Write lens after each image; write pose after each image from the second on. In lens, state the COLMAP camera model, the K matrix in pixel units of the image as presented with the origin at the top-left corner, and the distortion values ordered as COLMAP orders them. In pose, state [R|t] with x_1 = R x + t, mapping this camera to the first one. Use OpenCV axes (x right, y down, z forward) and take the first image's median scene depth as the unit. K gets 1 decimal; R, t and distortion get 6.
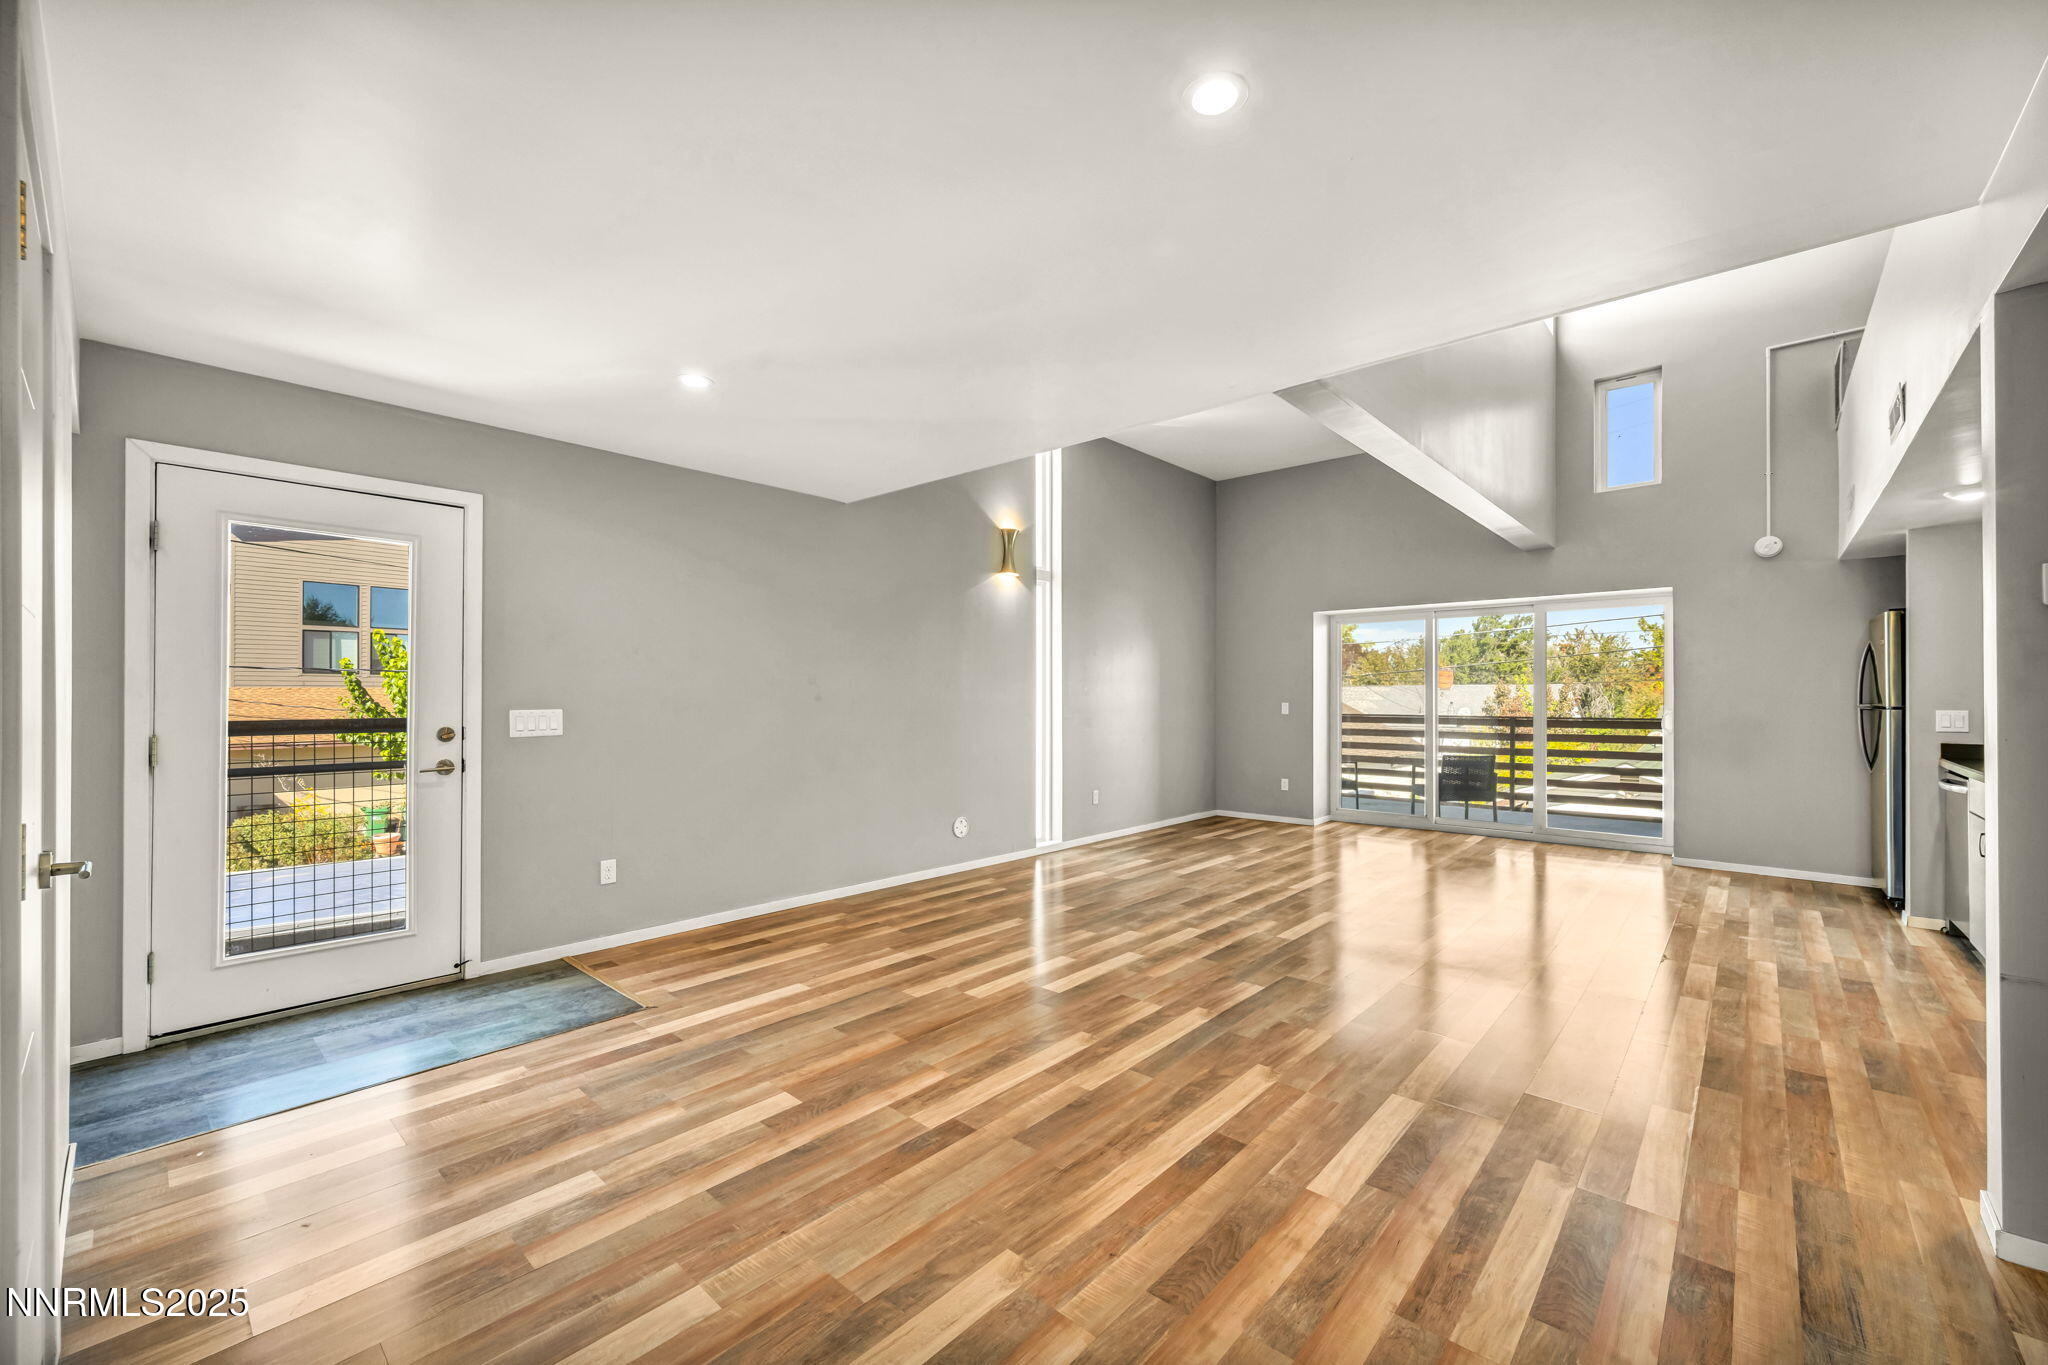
lens RADIAL K [[817.8, 0, 1031.8], [0, 817.8, 690.7], [0, 0, 1]] dist [-0.001524, -0.000242]
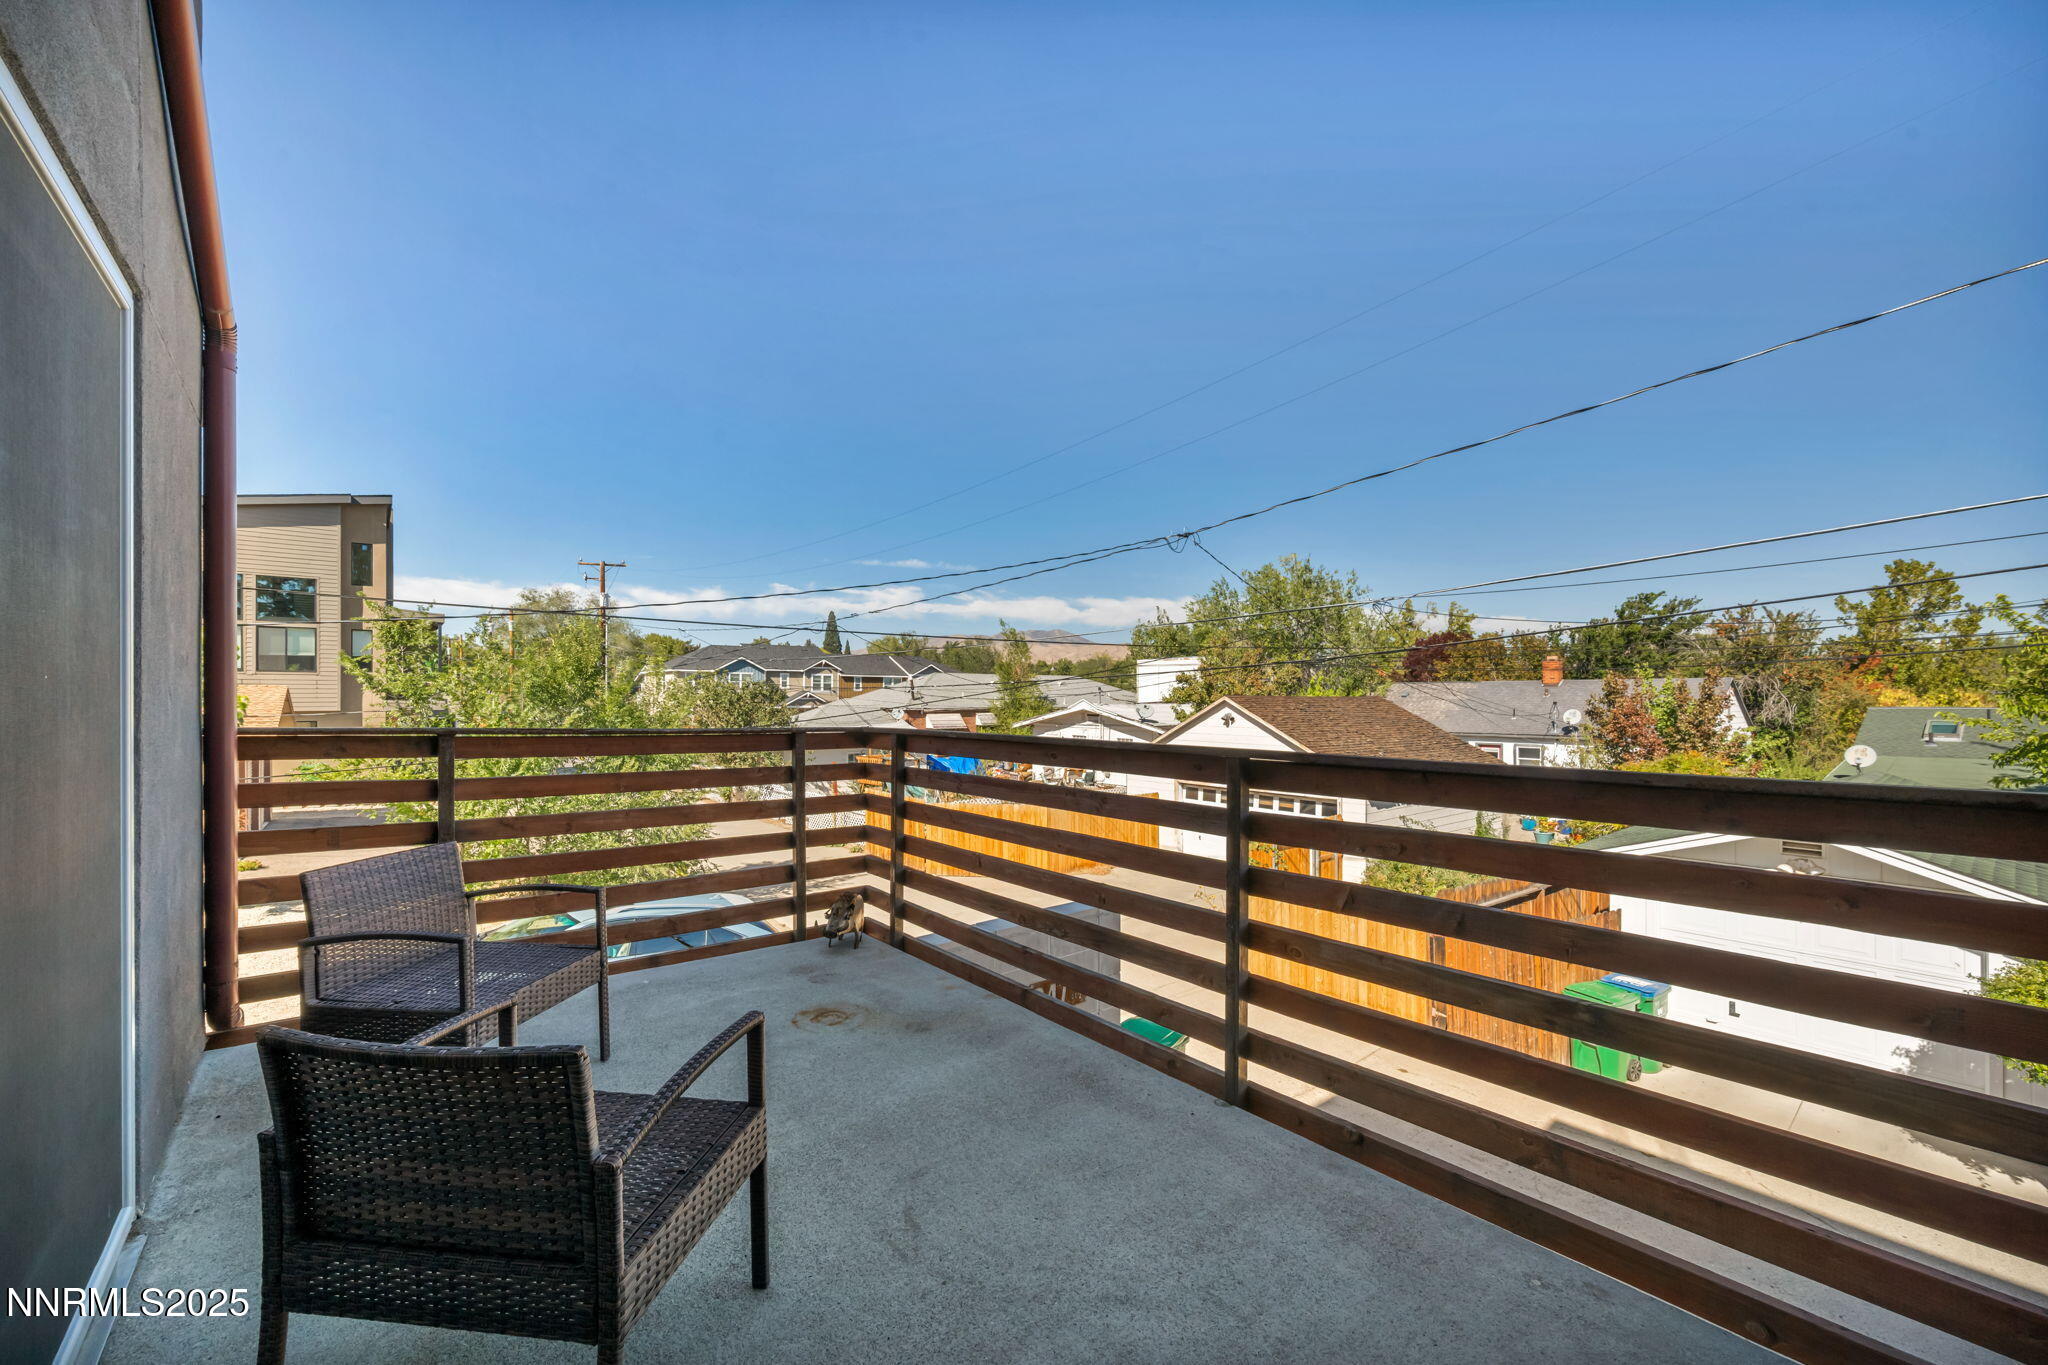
lens RADIAL K [[817.8, 0, 1031.8], [0, 817.8, 690.7], [0, 0, 1]] dist [-0.001524, -0.000242]
pose [[0.990173, -0.001729, -0.139840, 0.172748], [0.001718, 0.999999, -0.000196, 0.003005], [0.139840, -0.000047, 0.990174, 0.228093]]
